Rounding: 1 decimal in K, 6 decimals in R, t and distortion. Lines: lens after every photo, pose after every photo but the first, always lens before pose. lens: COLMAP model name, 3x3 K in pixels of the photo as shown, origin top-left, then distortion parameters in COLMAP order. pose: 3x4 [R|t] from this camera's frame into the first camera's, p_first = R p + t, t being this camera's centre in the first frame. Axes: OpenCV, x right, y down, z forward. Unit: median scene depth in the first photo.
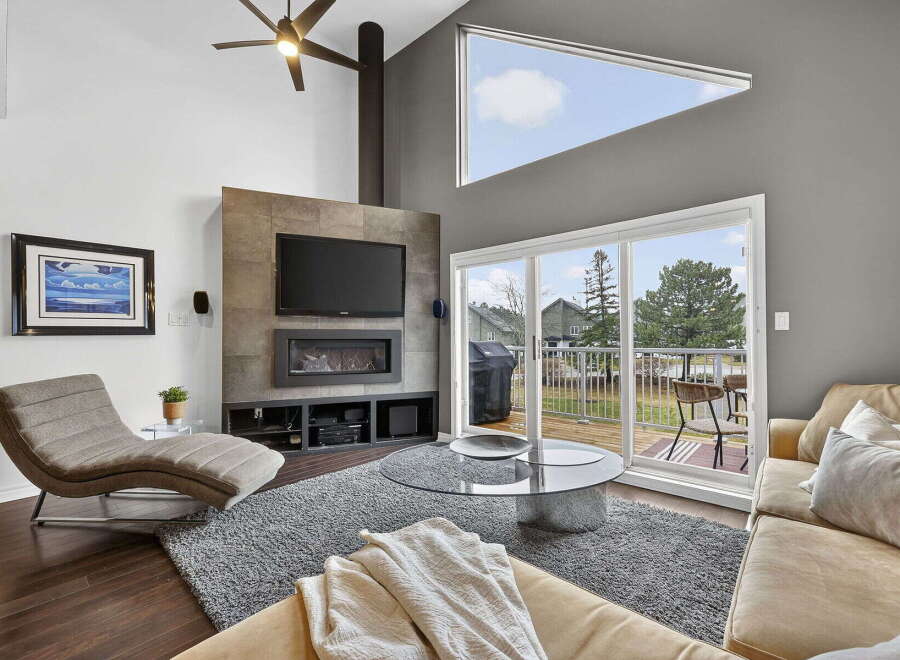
lens RADIAL K [[401.6, 0, 447.3], [0, 401.6, 336.3], [0, 0, 1]] dist [-0.004318, 0.001612]
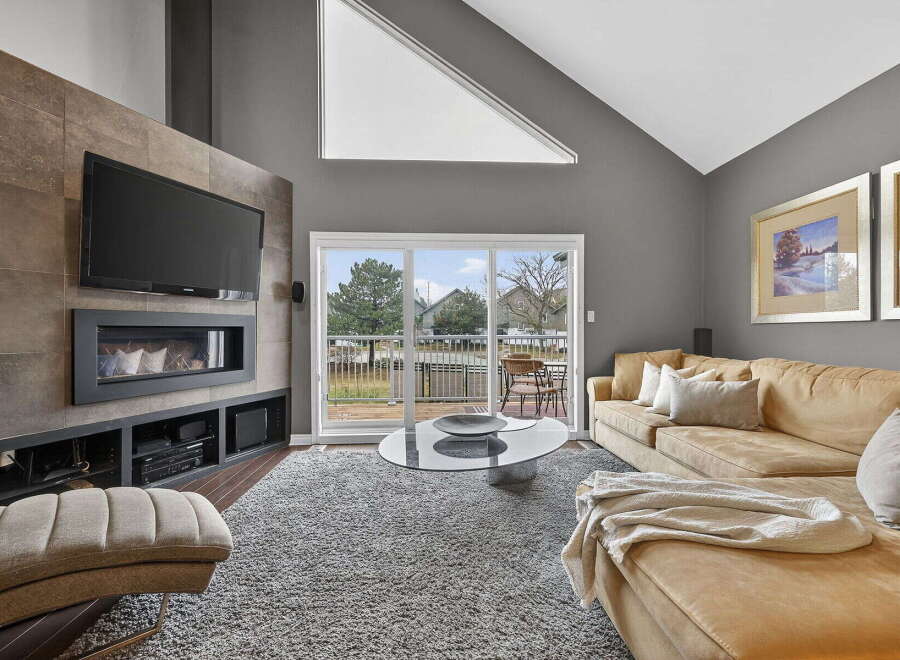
lens RADIAL K [[401.6, 0, 451.7], [0, 401.6, 332.1], [0, 0, 1]] dist [-0.004318, 0.001612]
pose [[0.710258, -0.003826, 0.703931, -0.381500], [-0.007417, 0.999889, 0.012918, 0.003948], [-0.703902, -0.014397, 0.710151, 0.143603]]
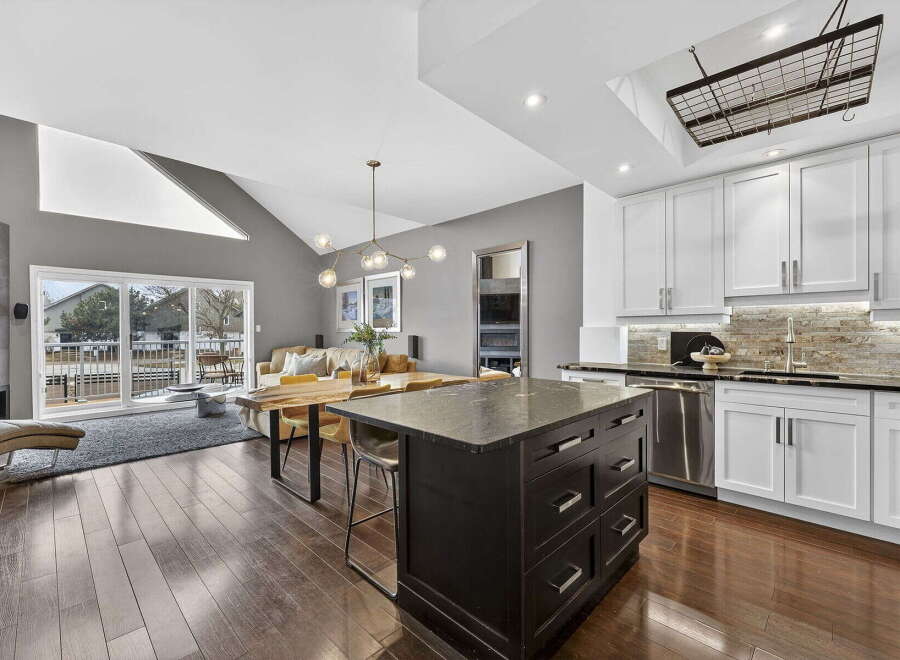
lens RADIAL K [[401.6, 0, 458.2], [0, 401.6, 333.1], [0, 0, 1]] dist [-0.004318, 0.001612]
pose [[0.037112, -0.006660, 0.999289, -1.077191], [-0.002614, 0.999974, 0.006762, -0.016082], [-0.999308, -0.002863, 0.037094, -0.282460]]
